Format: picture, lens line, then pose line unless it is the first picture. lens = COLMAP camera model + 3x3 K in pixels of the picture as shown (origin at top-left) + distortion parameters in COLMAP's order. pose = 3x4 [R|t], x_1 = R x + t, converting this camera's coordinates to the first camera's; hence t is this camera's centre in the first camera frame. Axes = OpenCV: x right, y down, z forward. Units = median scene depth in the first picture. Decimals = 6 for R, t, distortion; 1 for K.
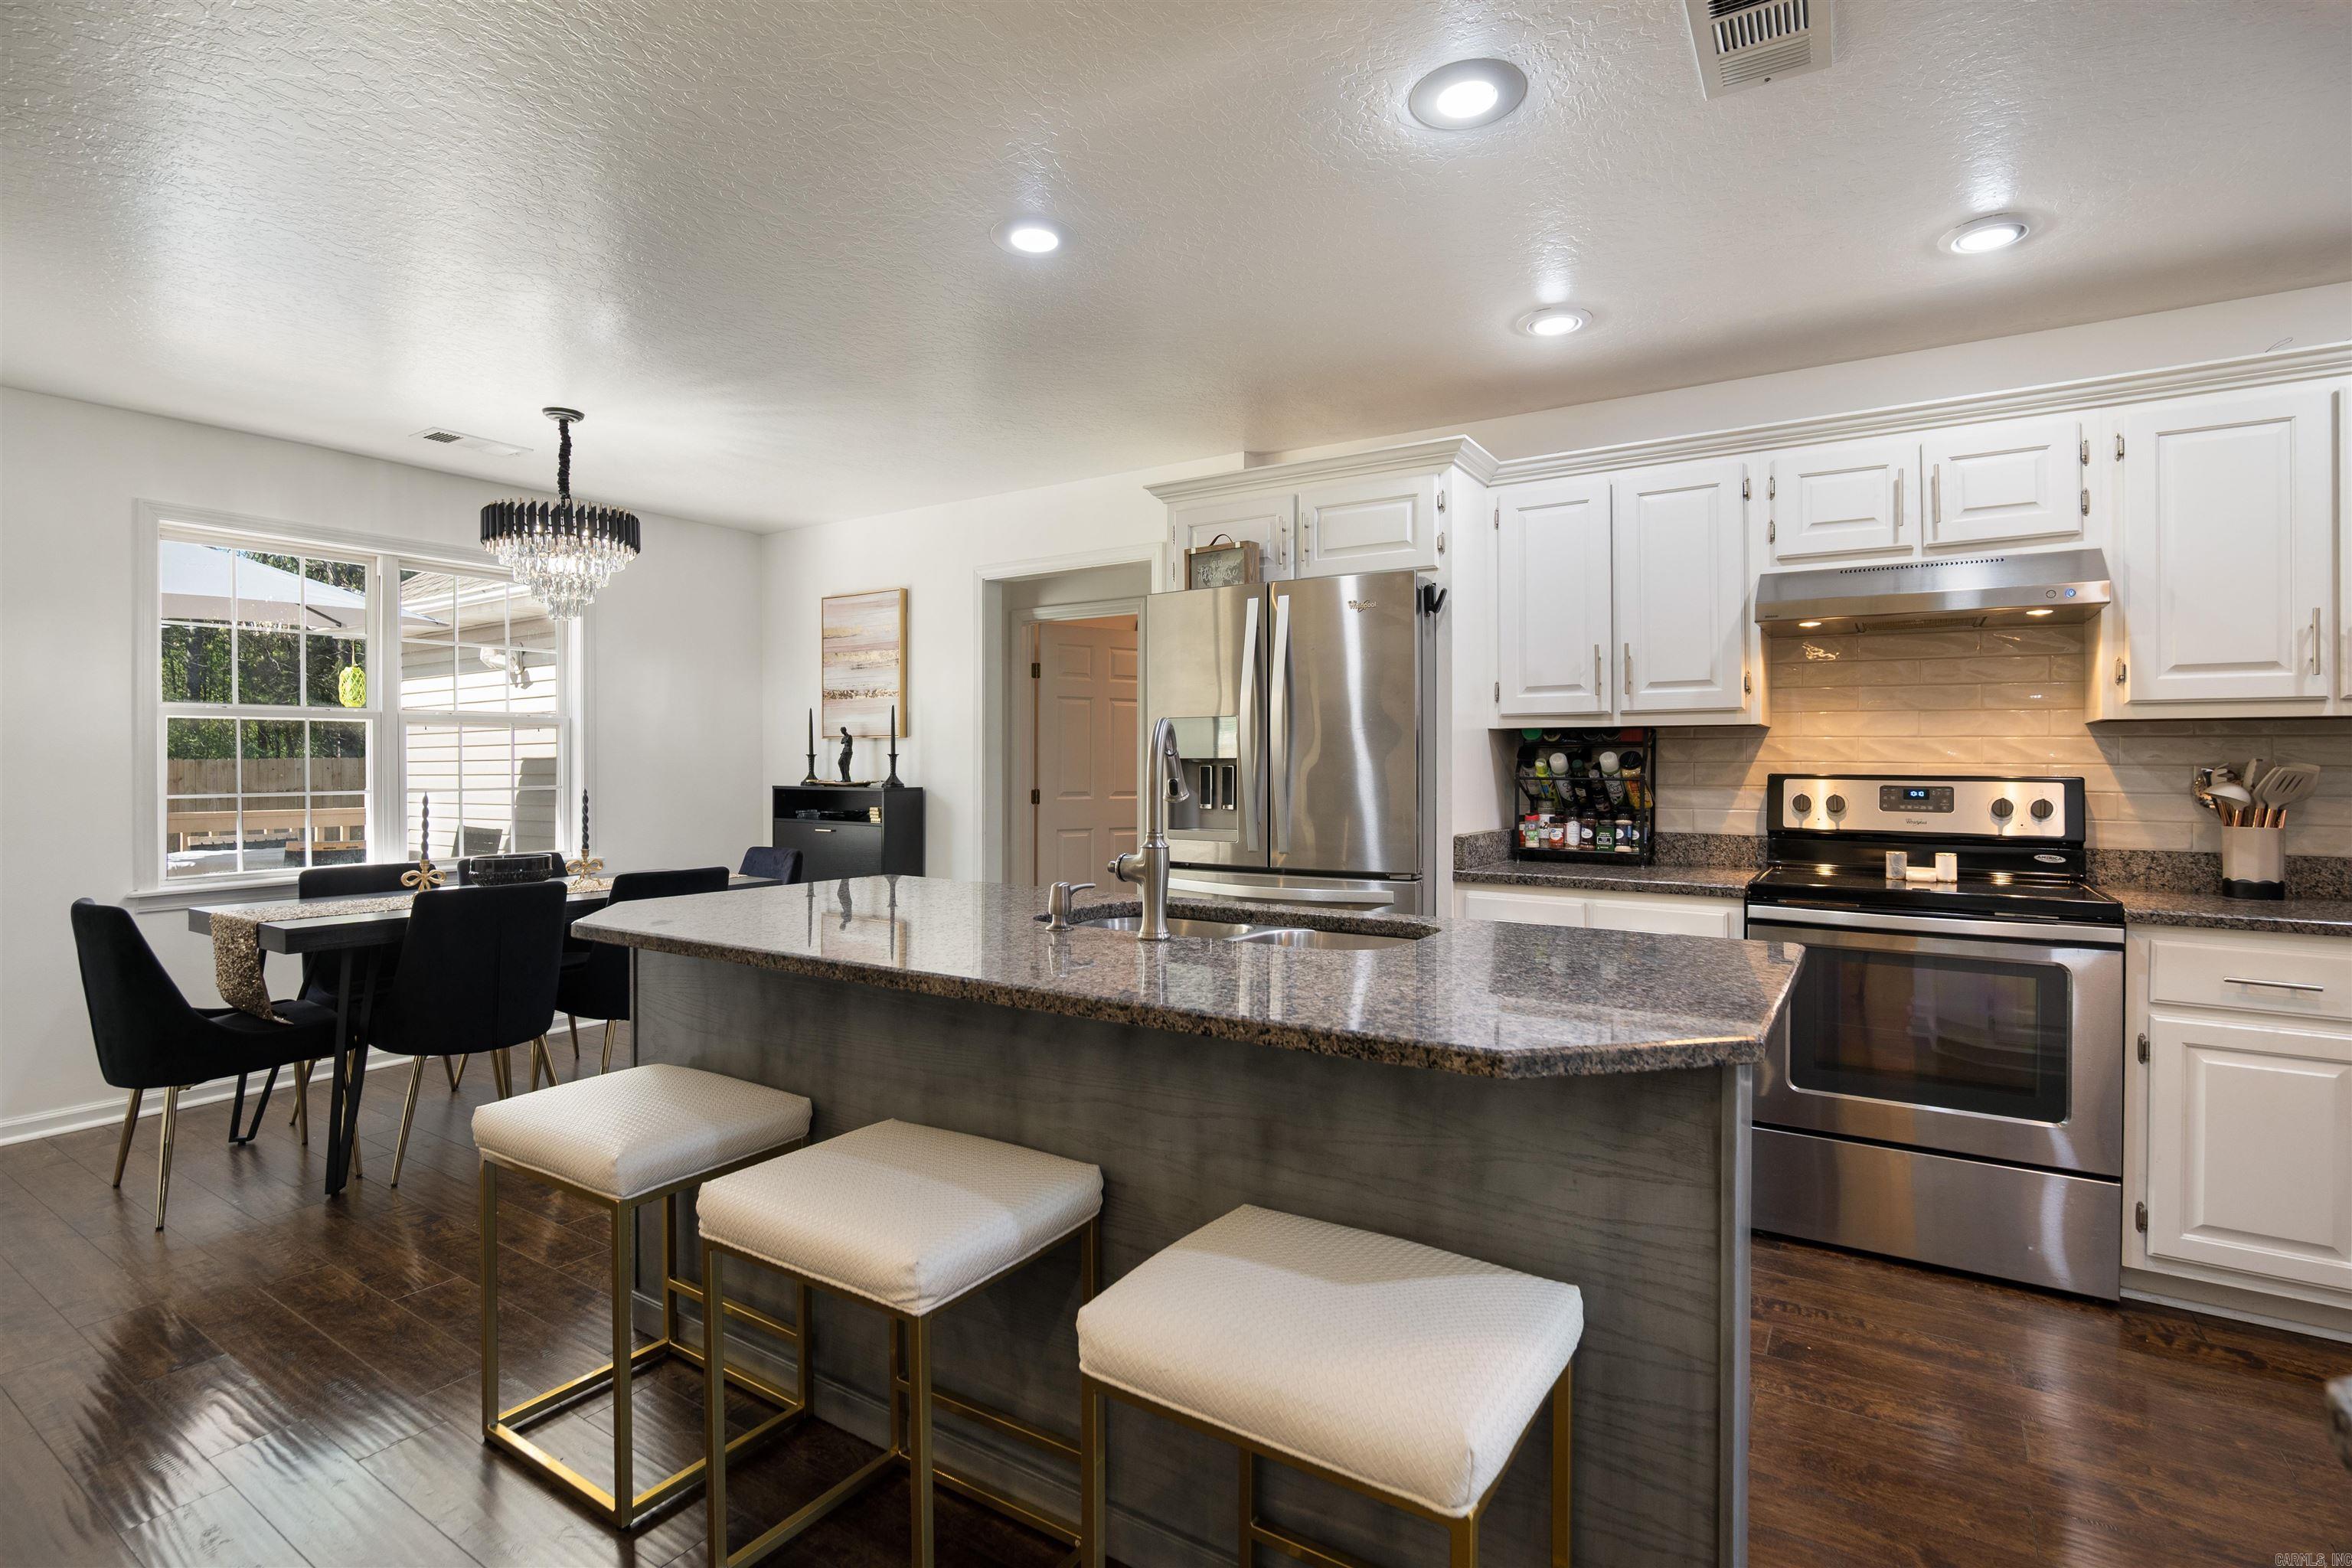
lens RADIAL K [[1113.7, 0, 1178.2], [0, 1113.7, 758.6], [0, 0, 1]] dist [-0.023568, 0.008527]
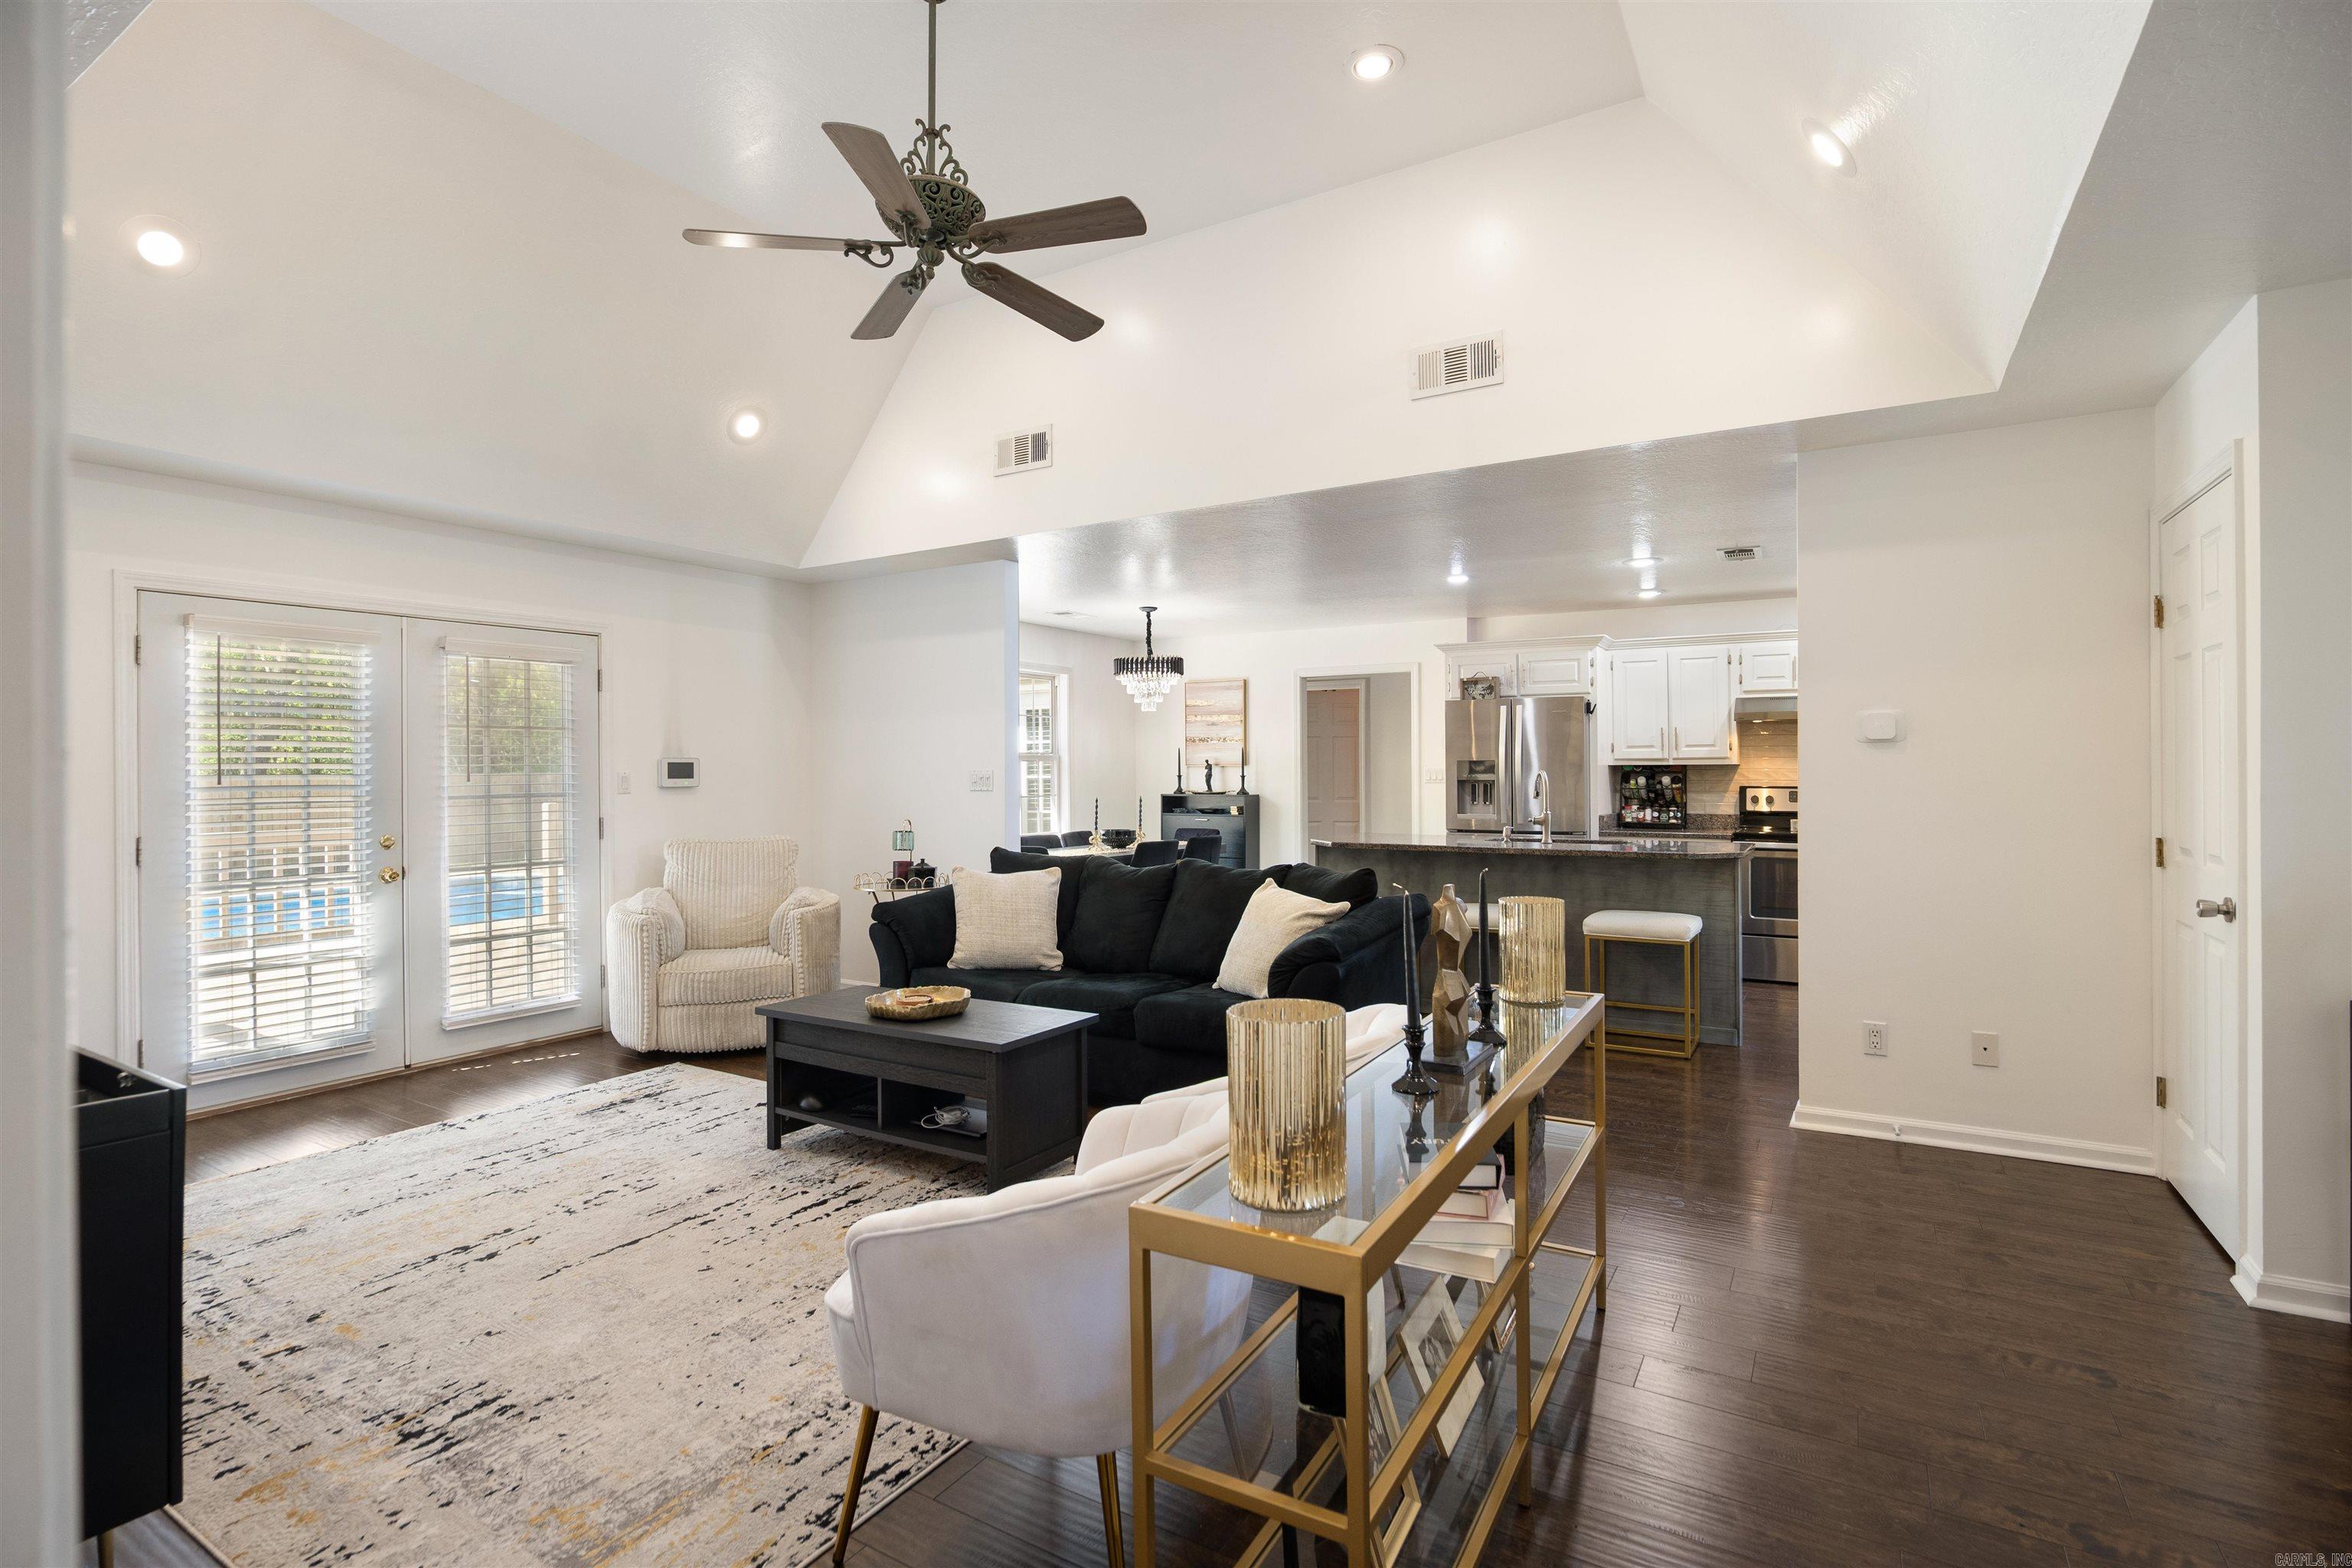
lens RADIAL K [[1113.7, 0, 1178.2], [0, 1113.7, 758.6], [0, 0, 1]] dist [-0.023568, 0.008527]
pose [[0.999465, -0.003481, 0.032511, -0.634902], [0.003734, 0.999963, -0.007727, -0.027120], [-0.032483, 0.007844, 0.999442, -1.130616]]
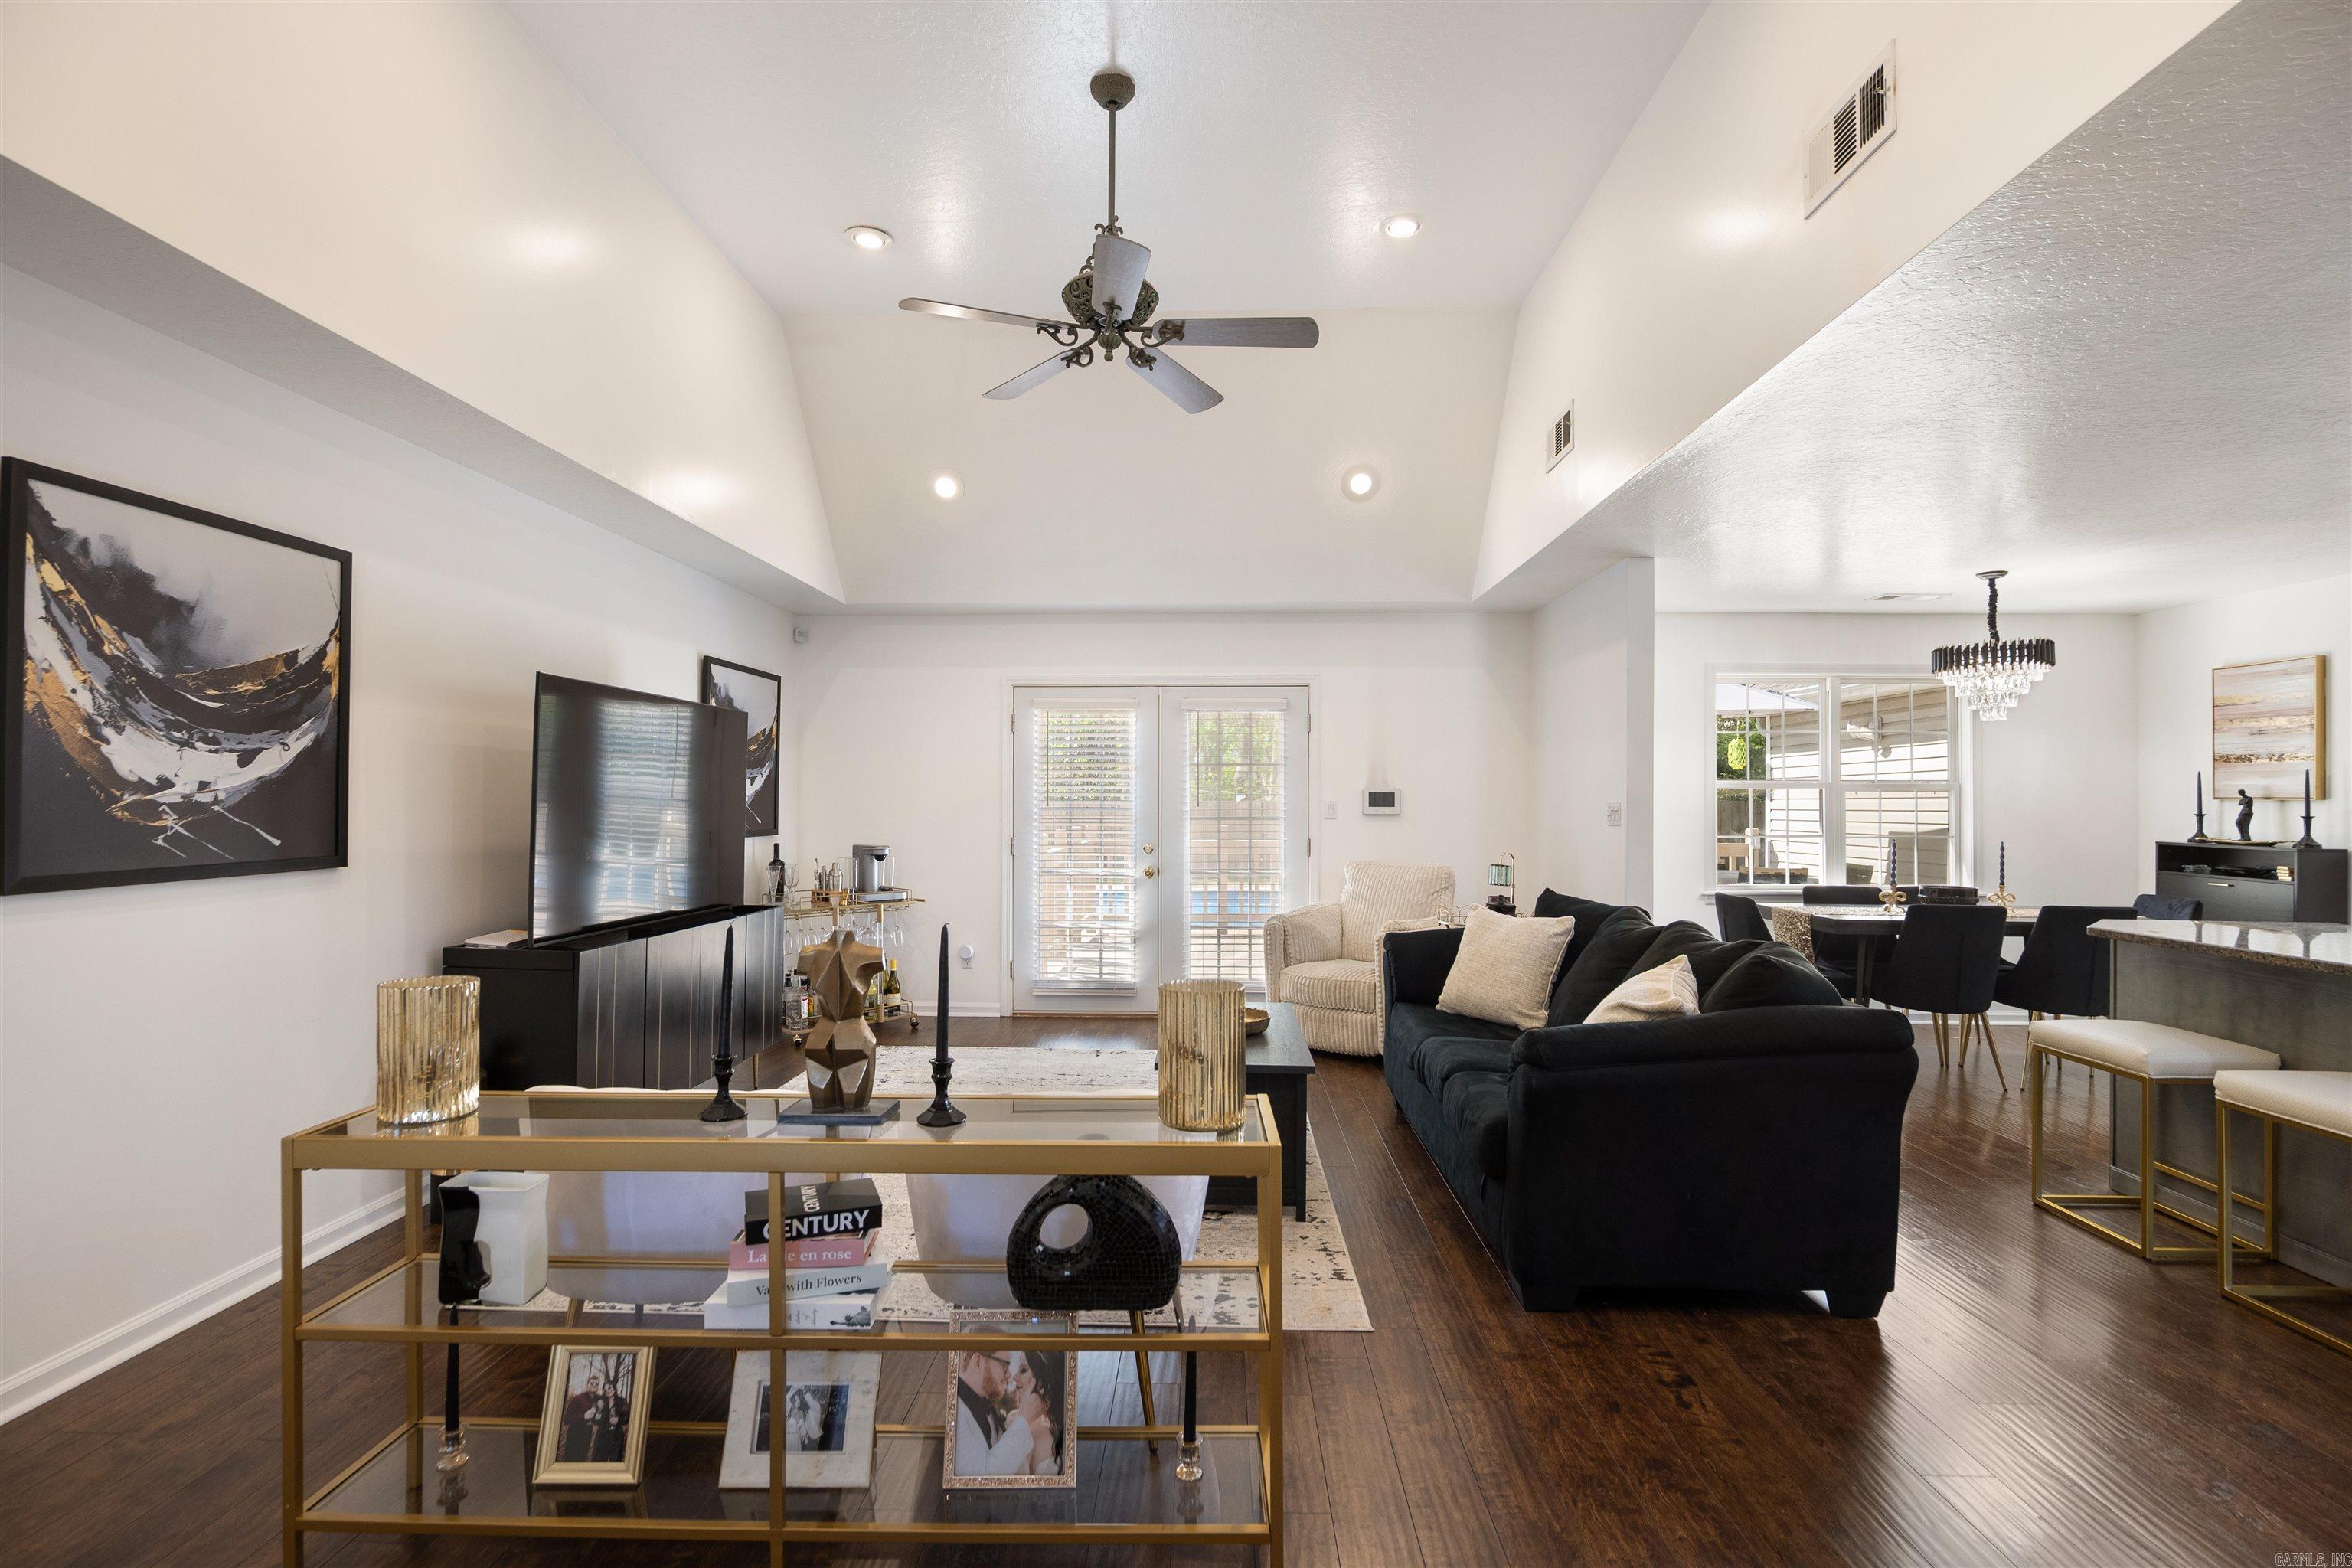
lens RADIAL K [[1099.4, 0, 1172.6], [0, 1099.4, 787.1], [0, 0, 1]] dist [-0.016375, 0.001766]
pose [[0.513049, -0.005708, -0.858340, 0.105837], [-0.003517, 0.999956, -0.008752, -0.028652], [0.858352, 0.007509, 0.513006, -0.667094]]
